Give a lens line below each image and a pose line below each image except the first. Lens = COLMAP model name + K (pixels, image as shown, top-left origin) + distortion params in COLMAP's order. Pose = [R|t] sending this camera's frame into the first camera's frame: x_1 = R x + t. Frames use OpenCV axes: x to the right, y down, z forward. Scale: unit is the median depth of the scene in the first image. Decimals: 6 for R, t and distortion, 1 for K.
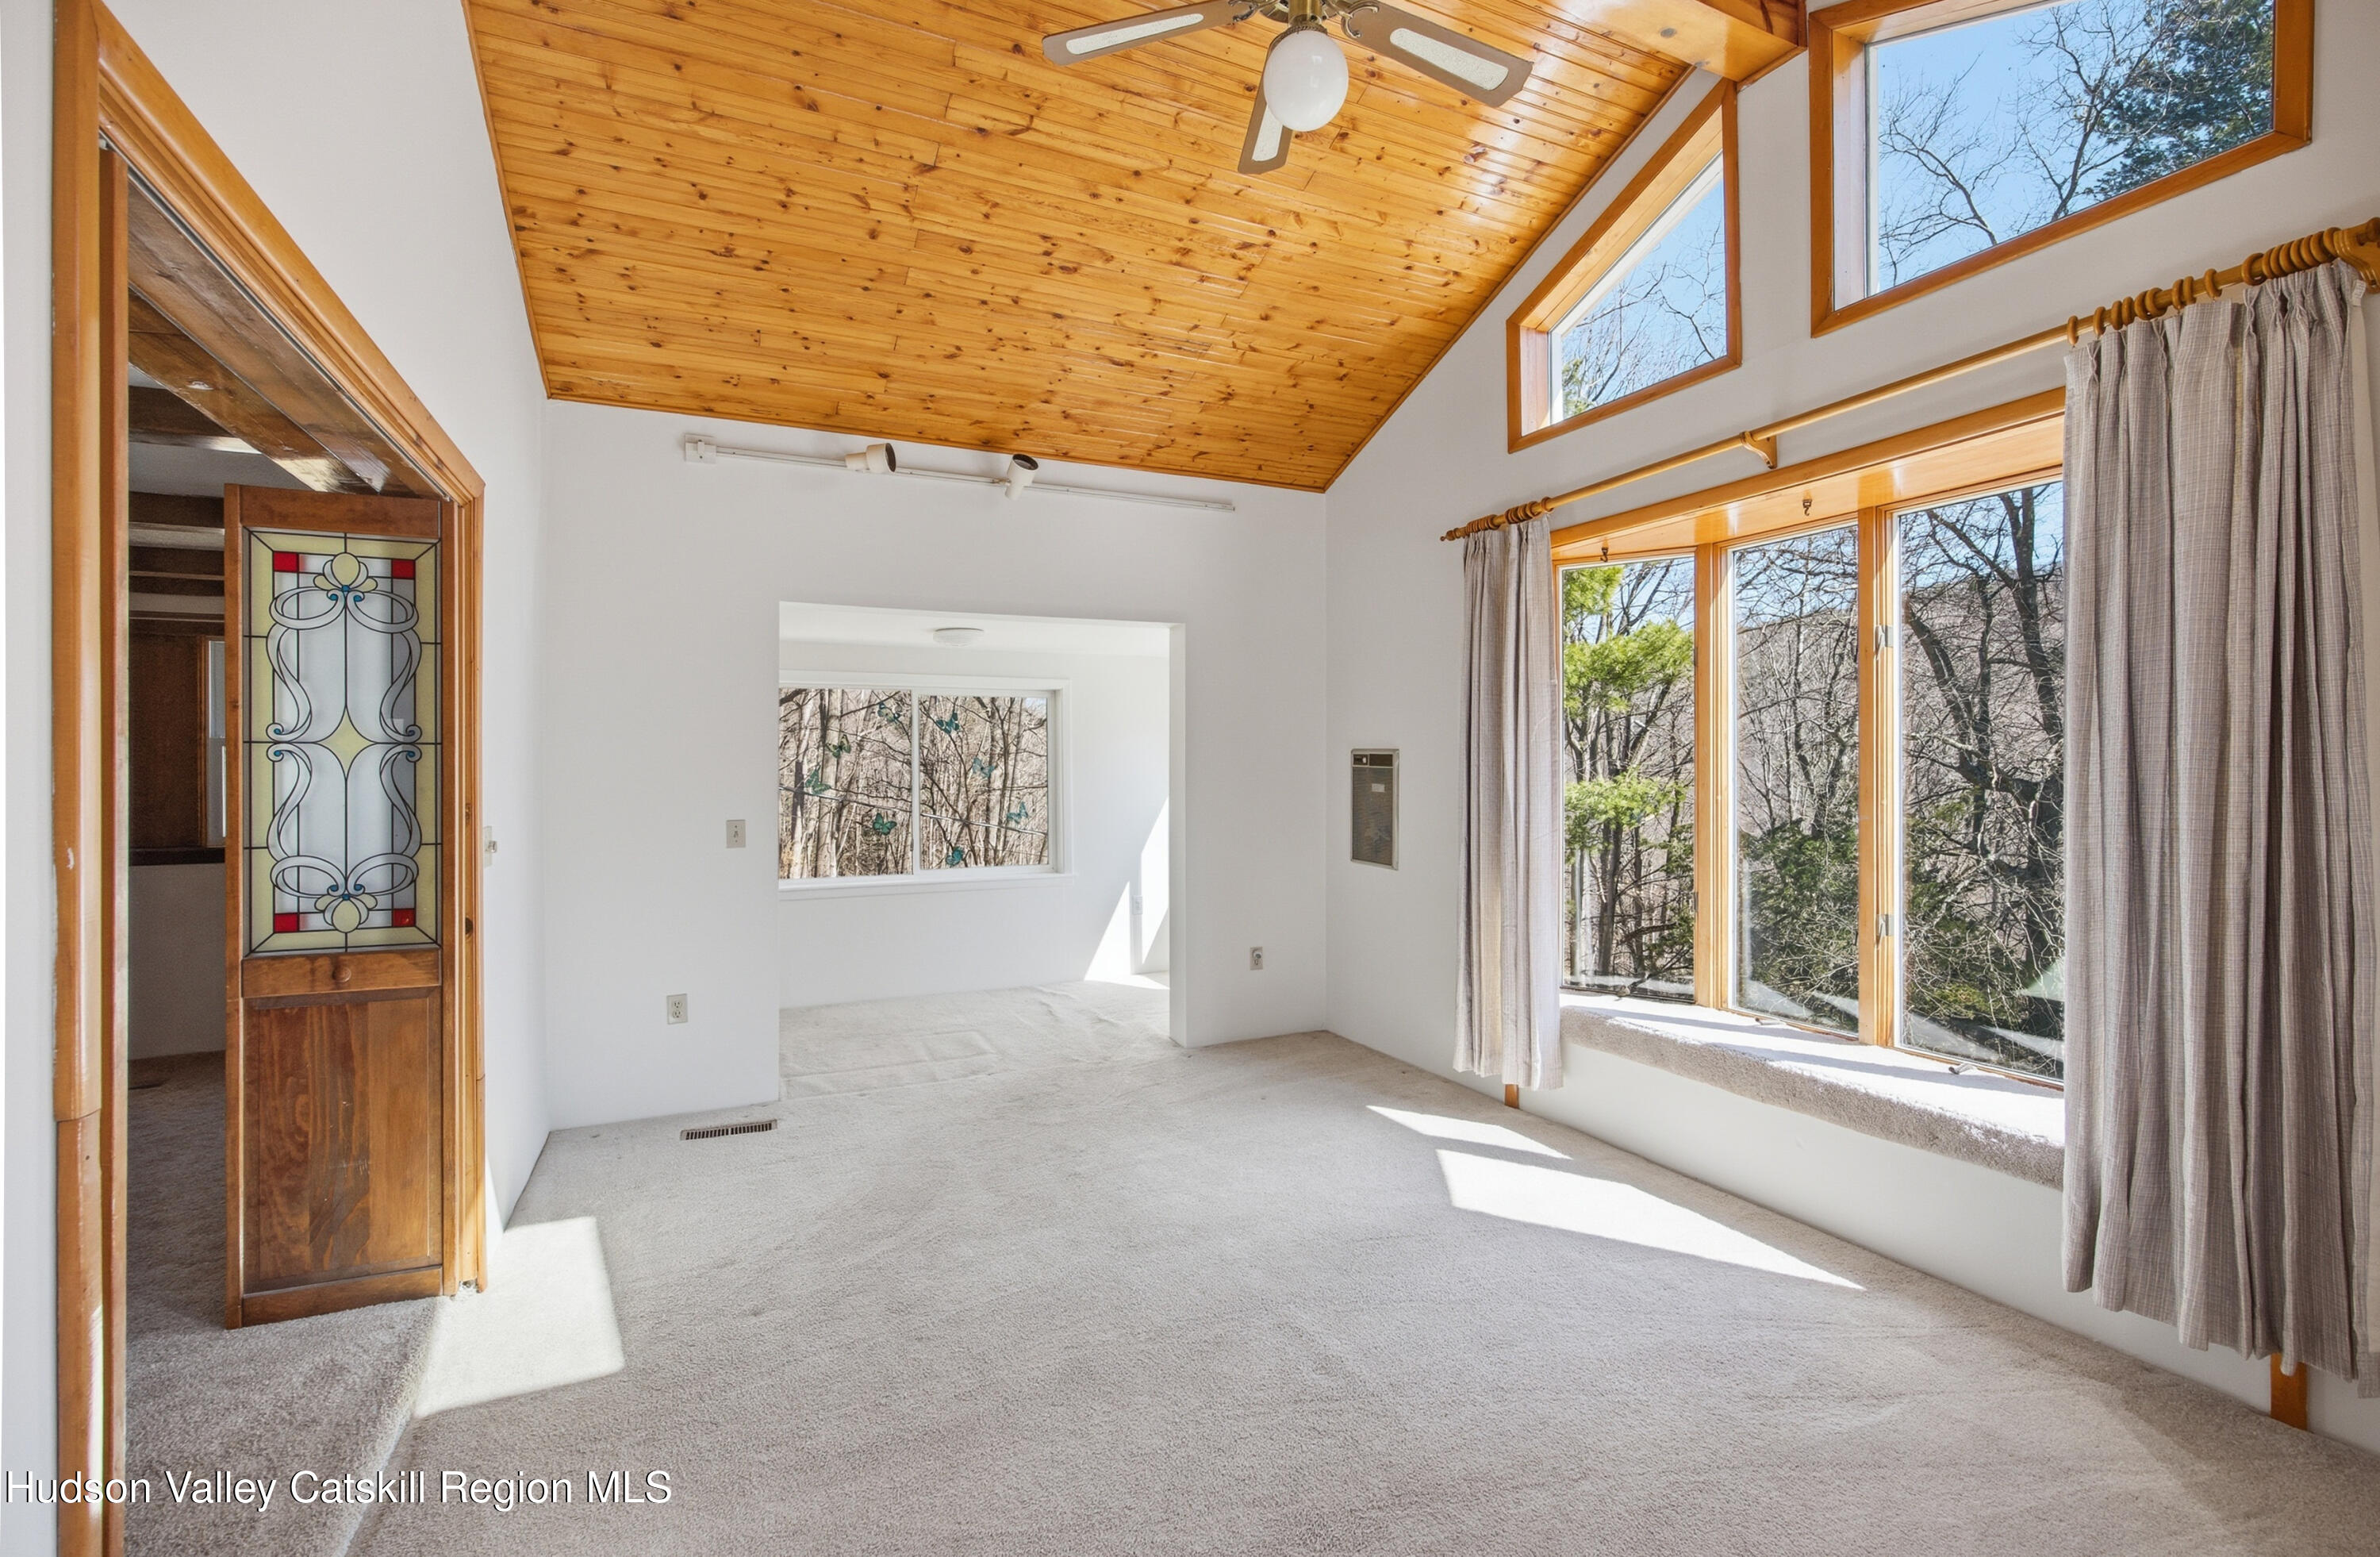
lens RADIAL K [[1066.6, 0, 1198.9], [0, 1066.6, 763.2], [0, 0, 1]] dist [-0.003348, -0.000195]
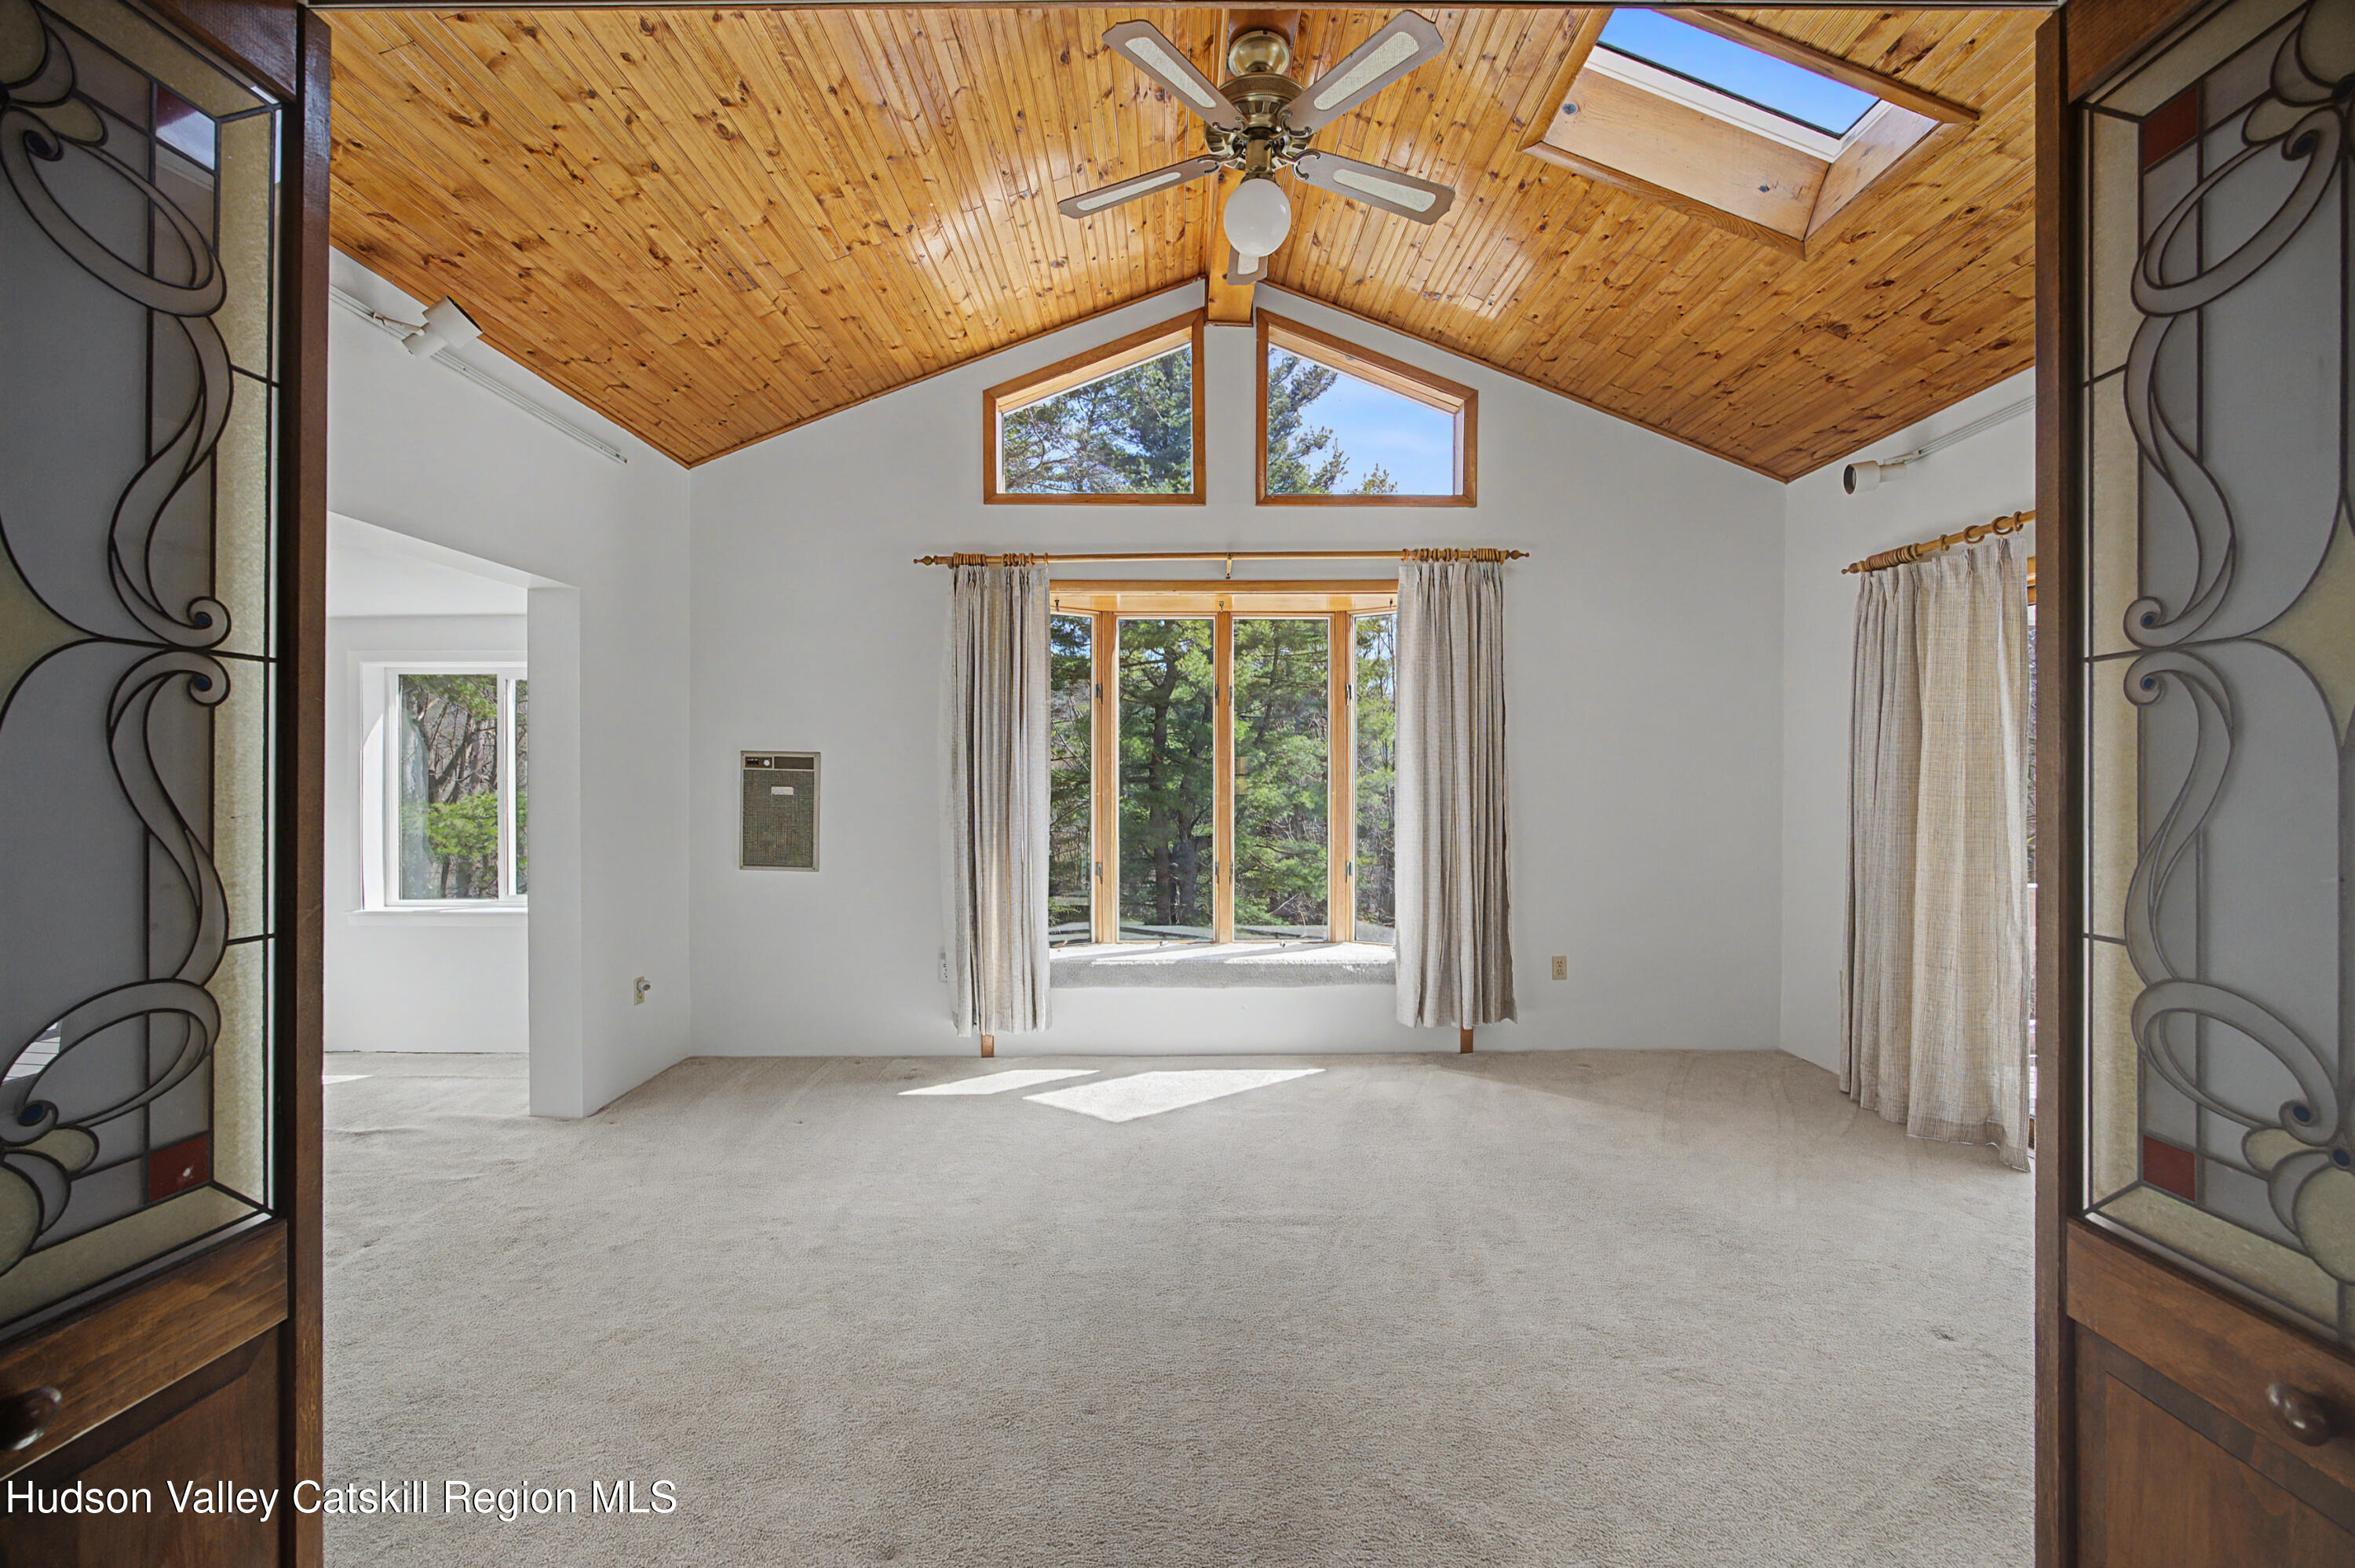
lens RADIAL K [[927.6, 0, 1177.5], [0, 927.6, 784.0], [0, 0, 1]] dist [-0.013143, 0.000178]
pose [[0.418590, -0.002839, 0.908171, -0.598578], [-0.004131, 0.999979, 0.005030, 0.014493], [-0.908166, -0.005857, 0.418570, 0.405826]]
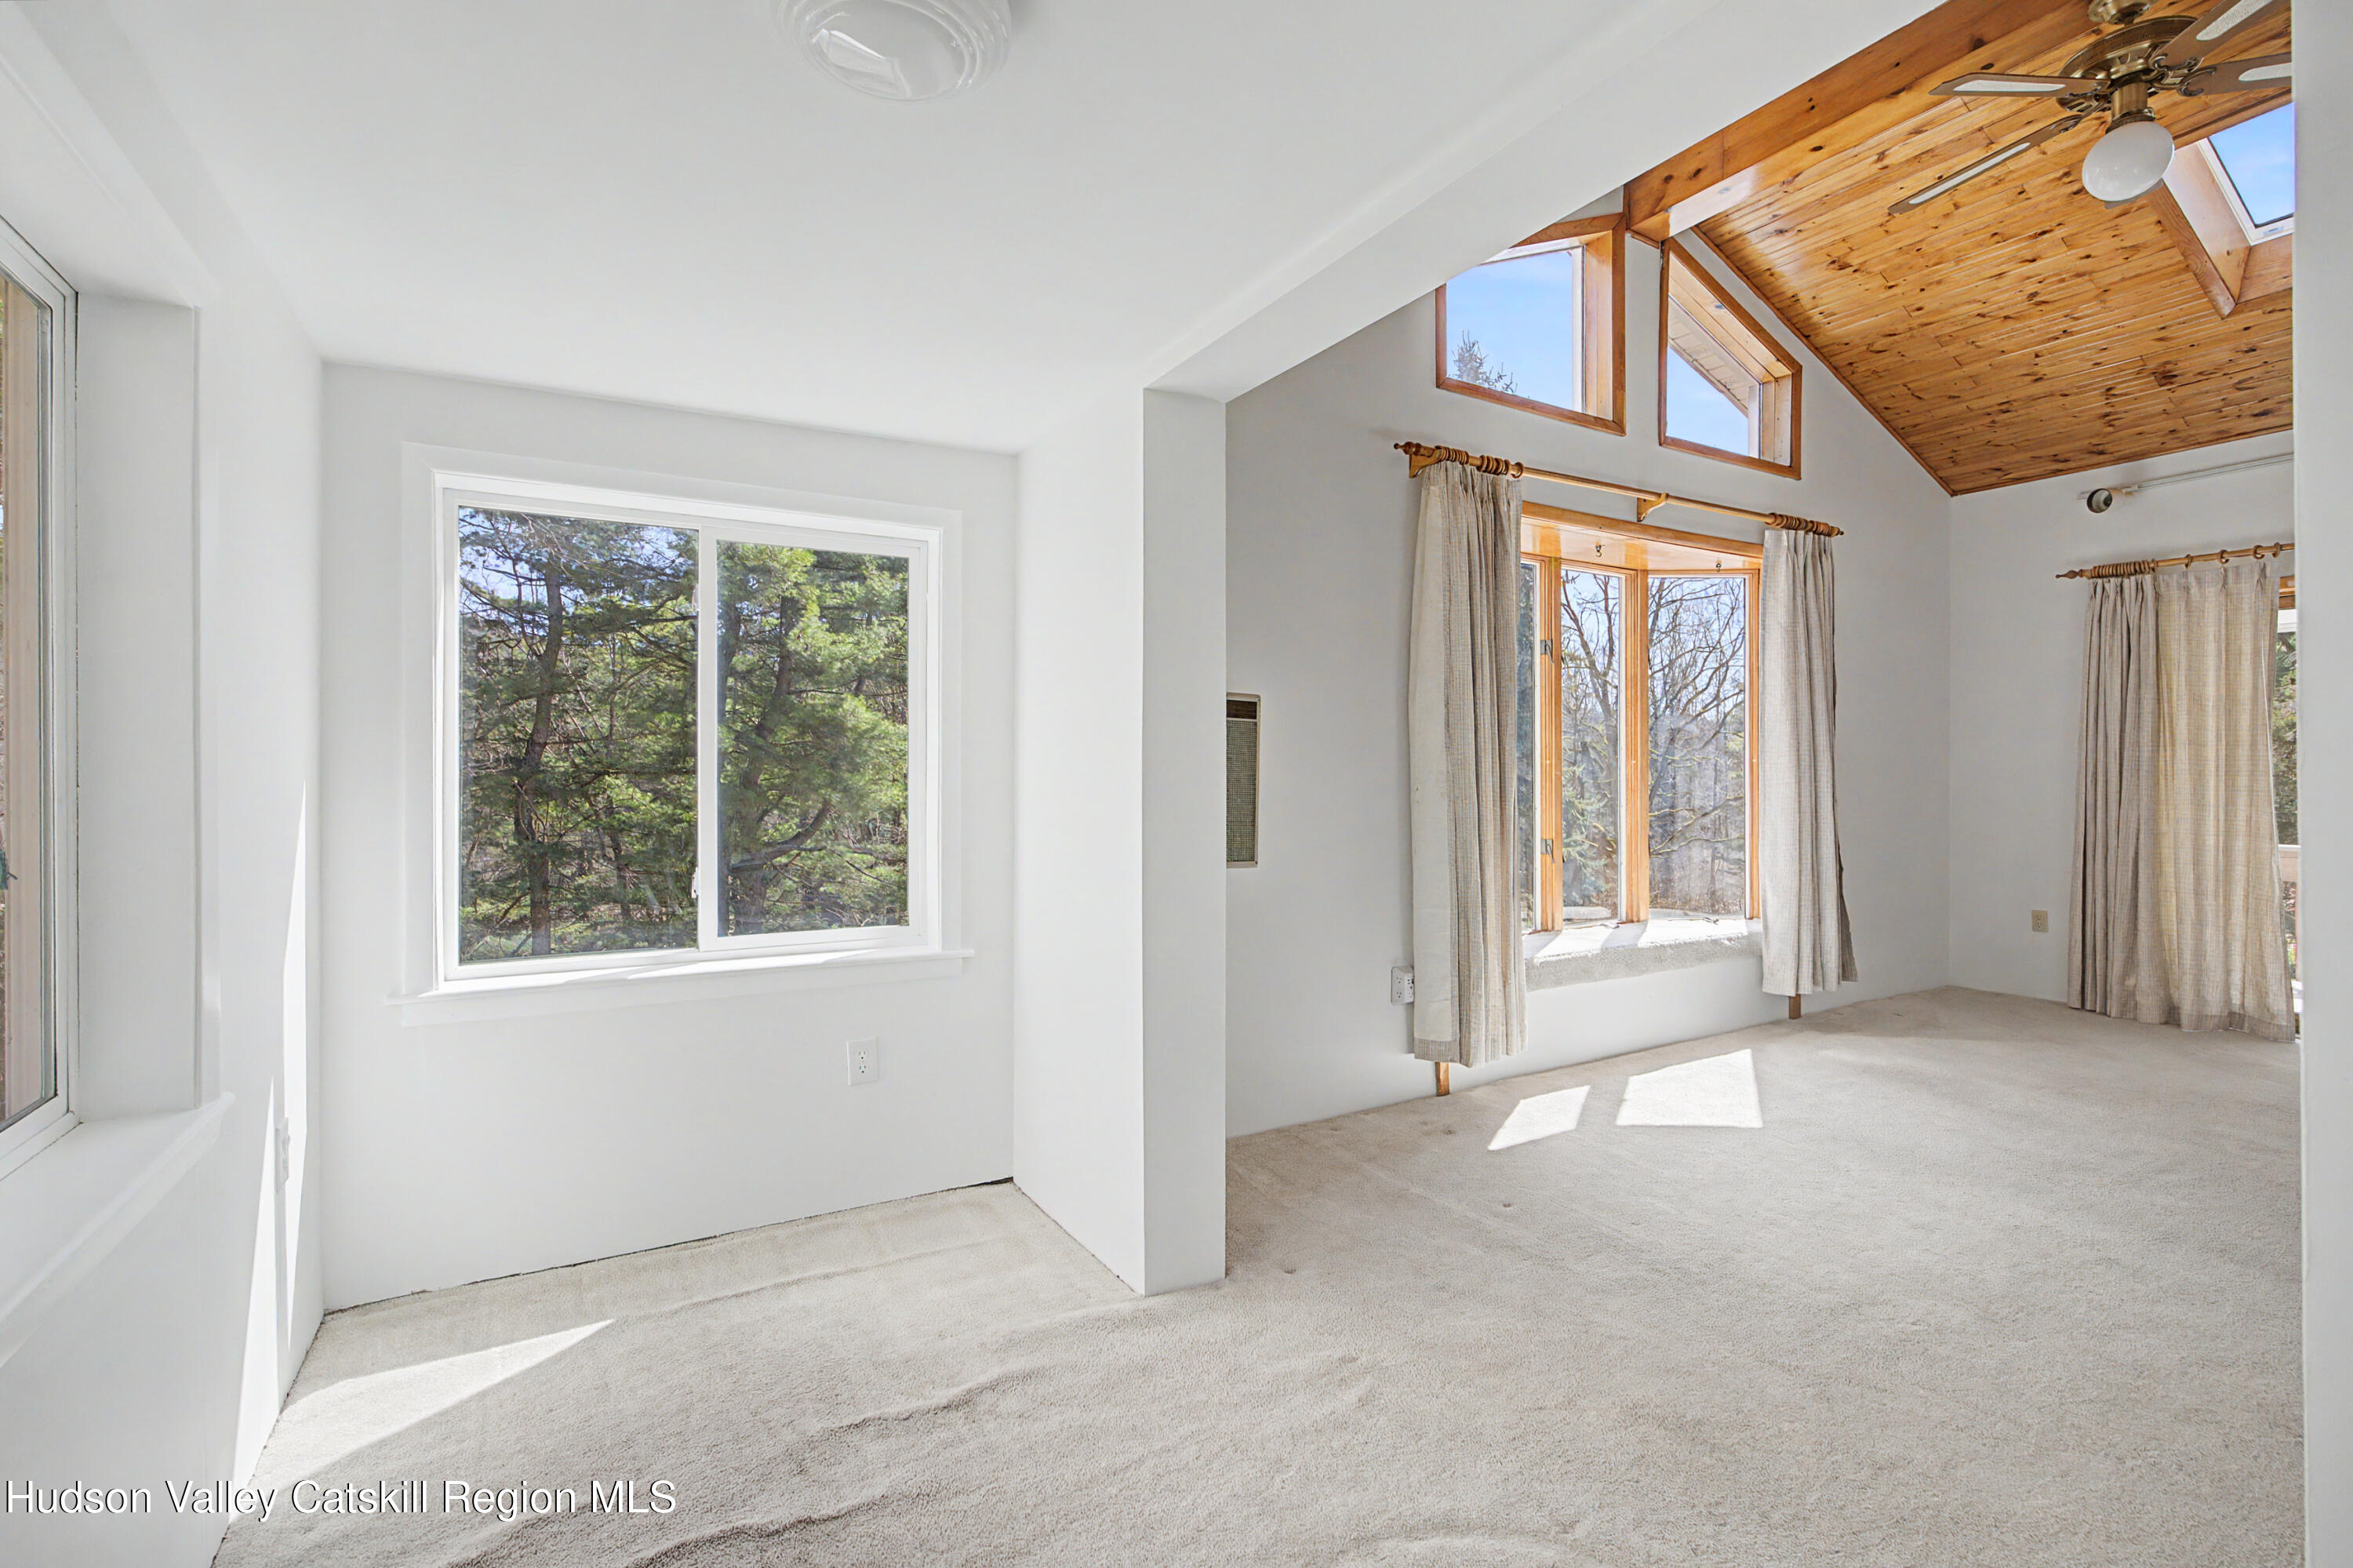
lens RADIAL K [[1061.8, 0, 1208.3], [0, 1061.8, 775.9], [0, 0, 1]] dist [-0.001469, -0.000094]
pose [[-0.103111, 0.001501, 0.994669, -0.653399], [-0.003008, 0.999994, -0.001821, 0.051712], [-0.994665, -0.003180, -0.103106, 1.403834]]
